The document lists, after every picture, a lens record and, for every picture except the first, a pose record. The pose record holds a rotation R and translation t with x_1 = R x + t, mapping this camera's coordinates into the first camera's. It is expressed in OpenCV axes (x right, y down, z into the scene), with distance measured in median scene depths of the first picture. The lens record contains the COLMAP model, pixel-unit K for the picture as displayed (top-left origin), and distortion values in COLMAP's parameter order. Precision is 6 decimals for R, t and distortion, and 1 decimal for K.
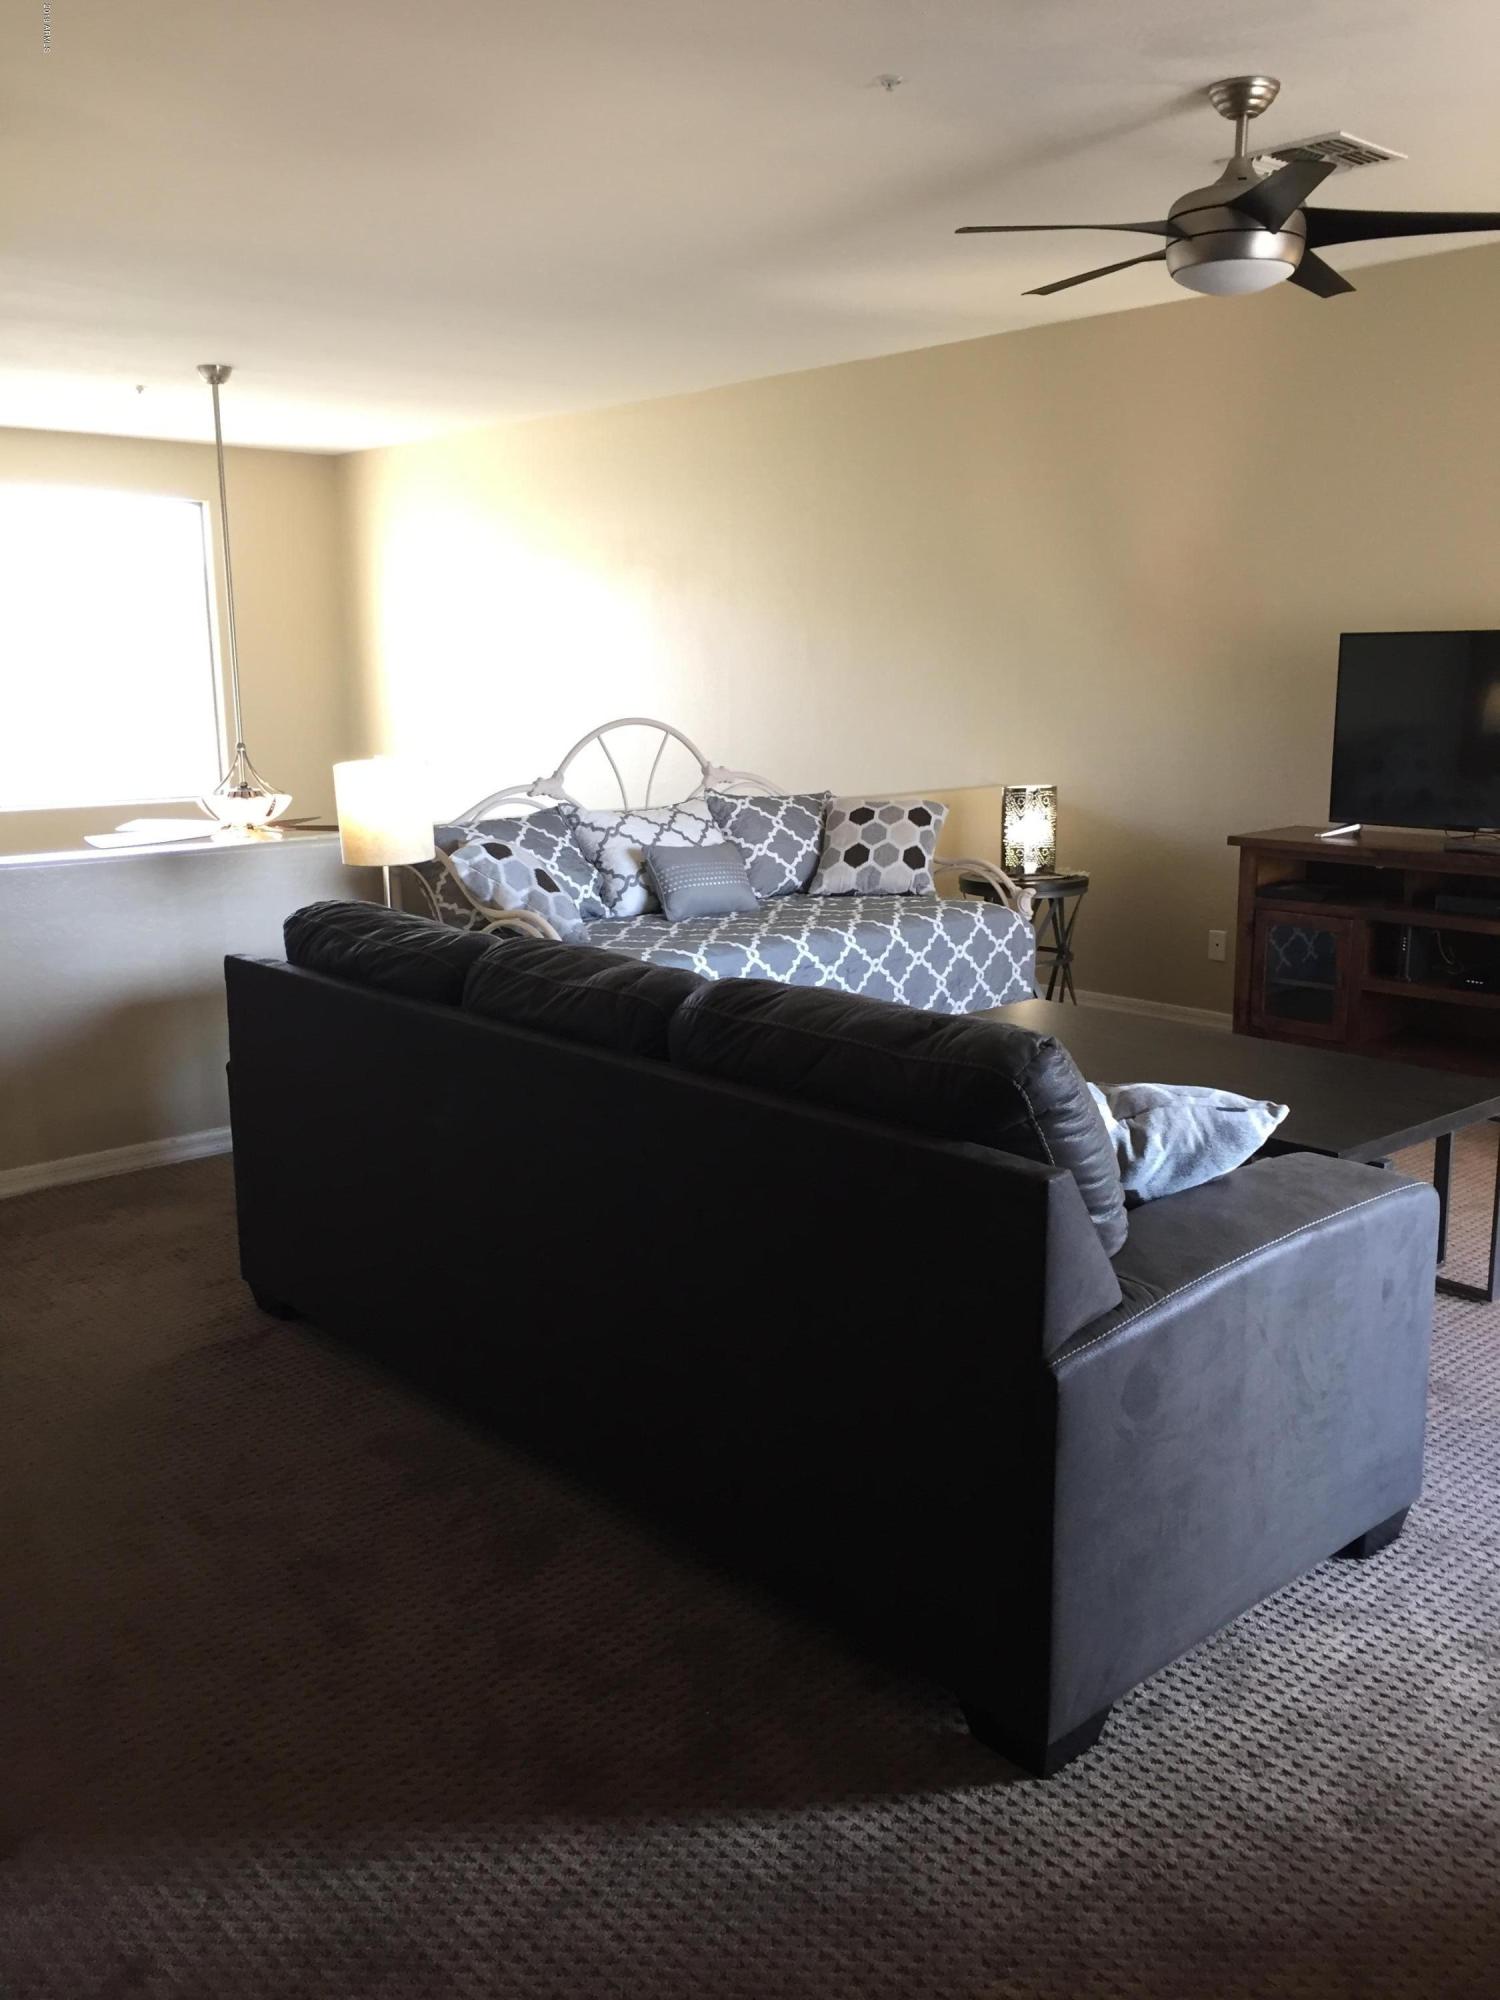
lens RADIAL K [[1699.7, 0, 756.6], [0, 1699.7, 1010.2], [0, 0, 1]] dist [0.077080, -0.109898]
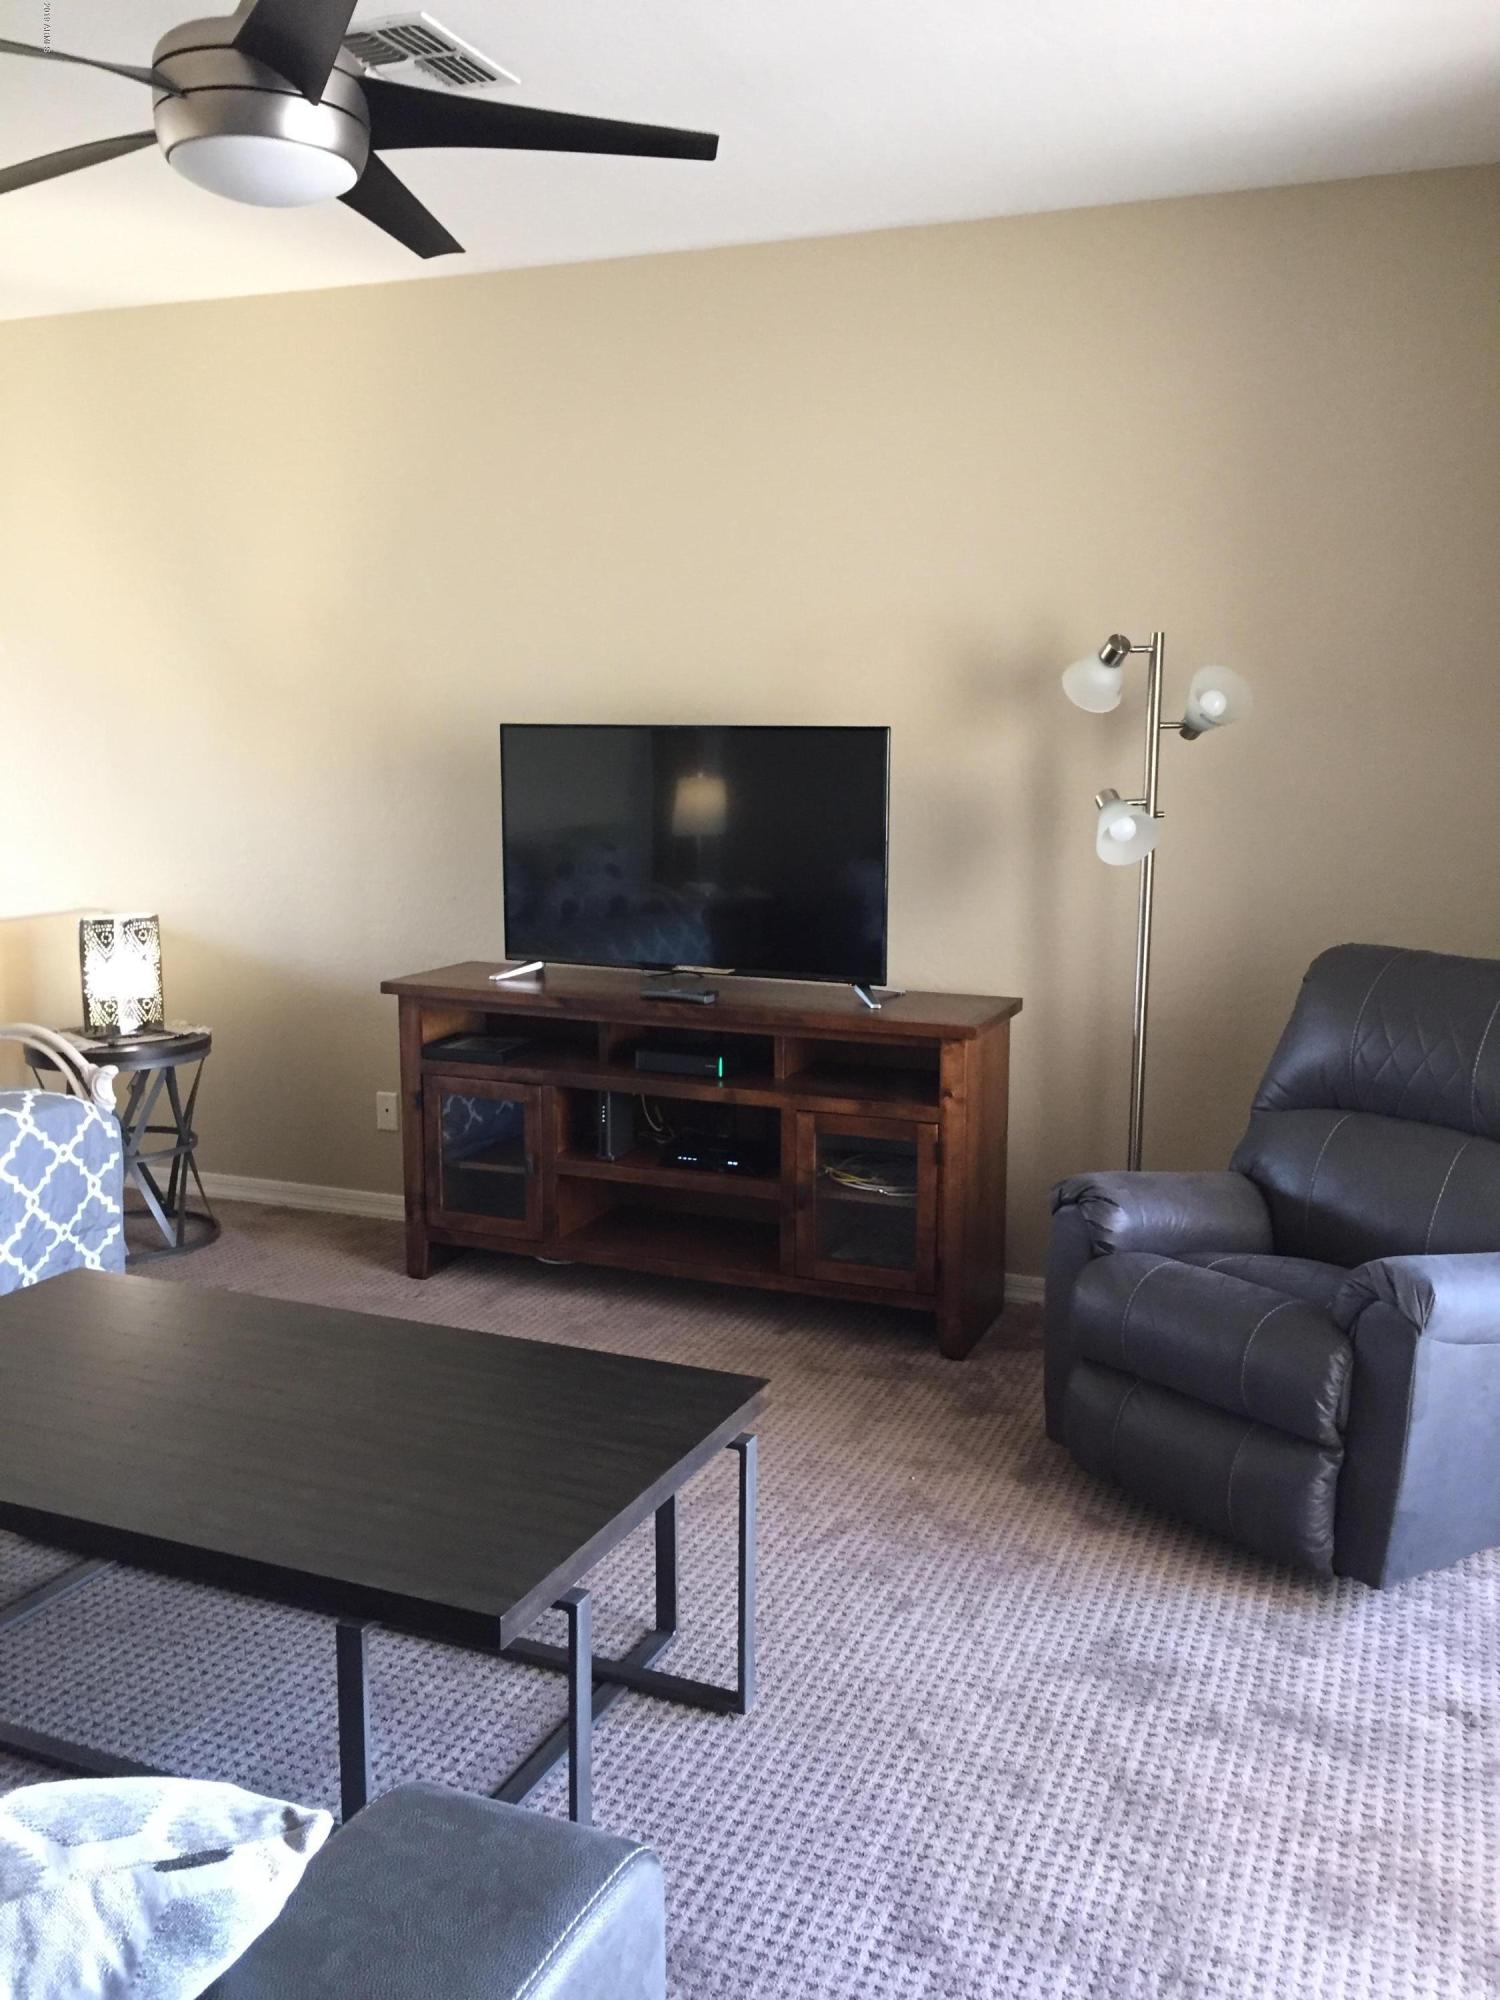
lens RADIAL K [[1707.7, 0, 750.0], [0, 1707.7, 1000.0], [0, 0, 1]] dist [0.081992, -0.134366]
pose [[0.904760, -0.050698, 0.422894, 0.102439], [0.072699, 0.996702, -0.036048, -0.055093], [-0.419672, 0.063359, 0.905462, 0.241205]]
